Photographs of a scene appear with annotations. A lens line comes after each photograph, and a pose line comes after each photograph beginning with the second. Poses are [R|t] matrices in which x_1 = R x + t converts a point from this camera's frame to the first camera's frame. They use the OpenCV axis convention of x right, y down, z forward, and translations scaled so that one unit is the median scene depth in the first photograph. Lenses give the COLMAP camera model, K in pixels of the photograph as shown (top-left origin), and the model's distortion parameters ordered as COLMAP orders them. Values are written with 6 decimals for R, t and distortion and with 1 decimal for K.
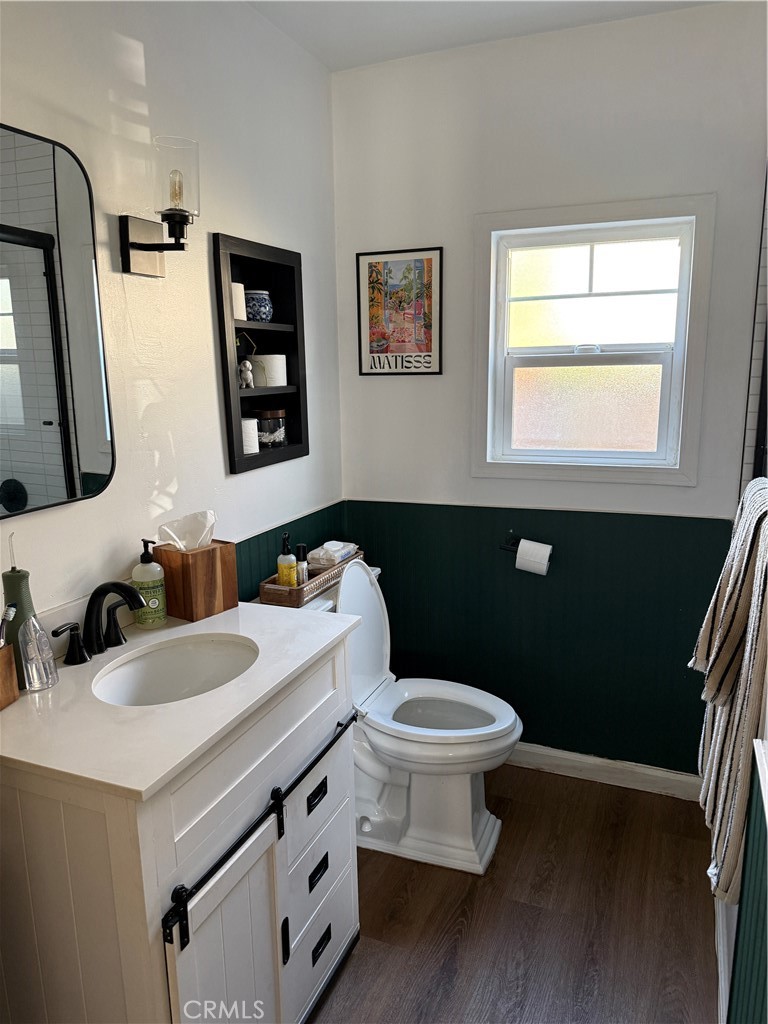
lens RADIAL K [[719.4, 0, 384.6], [0, 719.4, 518.8], [0, 0, 1]] dist [0.111490, -0.172564]
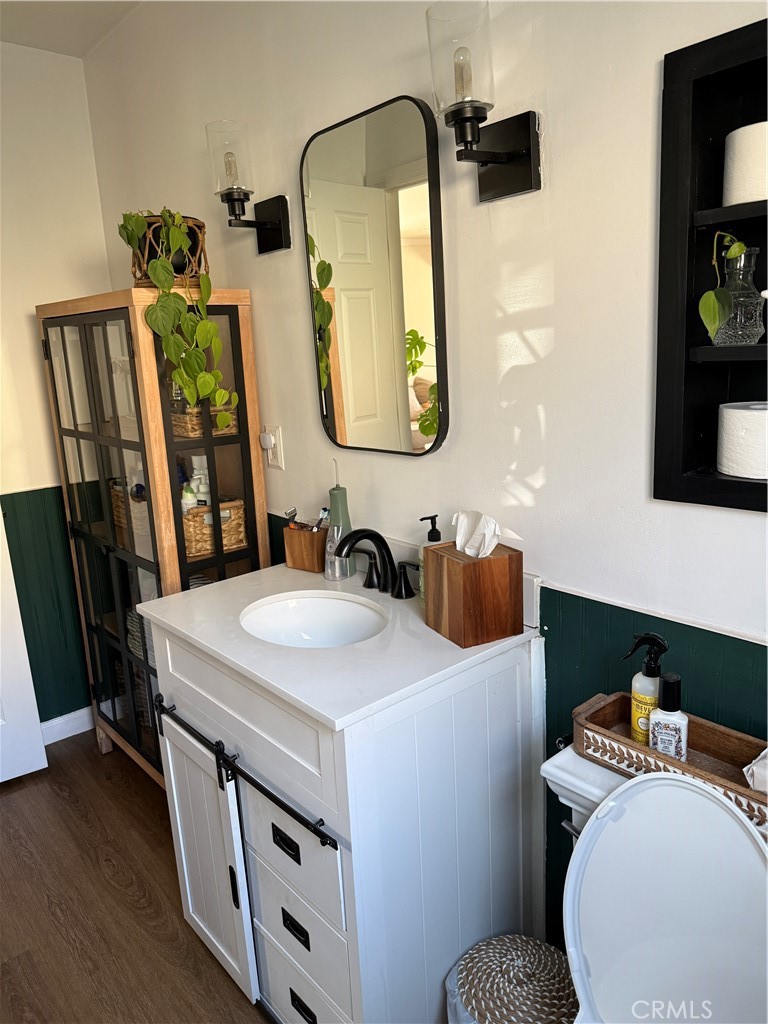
lens RADIAL K [[719.4, 0, 384.6], [0, 719.4, 518.8], [0, 0, 1]] dist [0.111490, -0.172564]
pose [[-0.445226, 0.244704, -0.861332, 0.381385], [-0.134706, 0.932681, 0.334605, -0.207640], [0.885228, 0.265002, -0.382291, 1.024257]]
